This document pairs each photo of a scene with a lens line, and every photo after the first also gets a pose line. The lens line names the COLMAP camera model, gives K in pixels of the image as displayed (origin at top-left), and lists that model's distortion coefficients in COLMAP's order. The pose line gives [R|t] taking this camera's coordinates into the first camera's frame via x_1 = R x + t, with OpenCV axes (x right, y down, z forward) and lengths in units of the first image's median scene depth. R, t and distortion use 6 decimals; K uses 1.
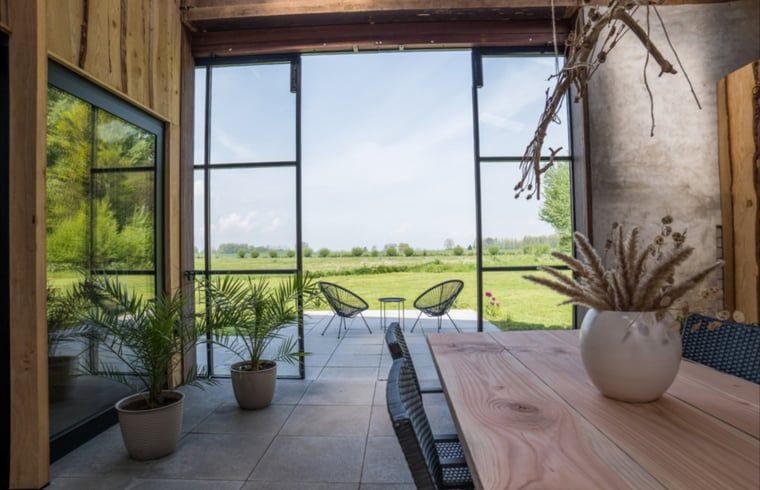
lens RADIAL K [[457.0, 0, 380.0], [0, 457.0, 245.0], [0, 0, 1]] dist [-0.083465, 0.064971]
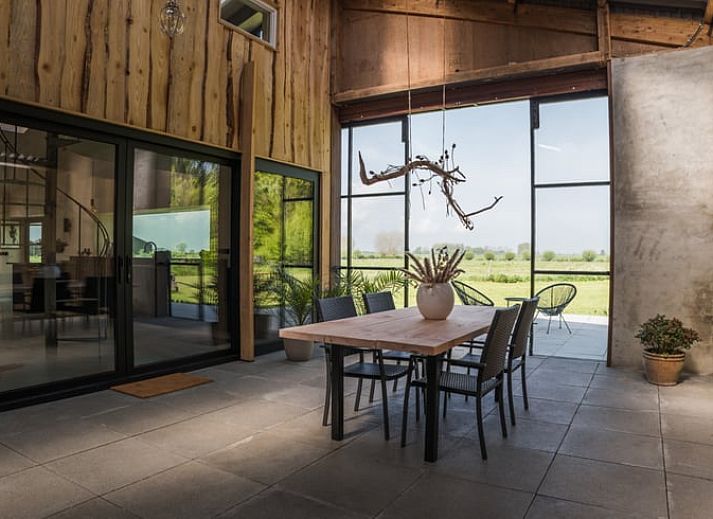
lens RADIAL K [[572.7, 0, 356.5], [0, 572.7, 259.5], [0, 0, 1]] dist [-0.000744, -0.002250]
pose [[0.877102, 0.025883, -0.479606, 0.610186], [-0.013164, 0.999467, 0.029864, -0.027005], [0.480124, -0.019880, 0.876975, -0.715056]]
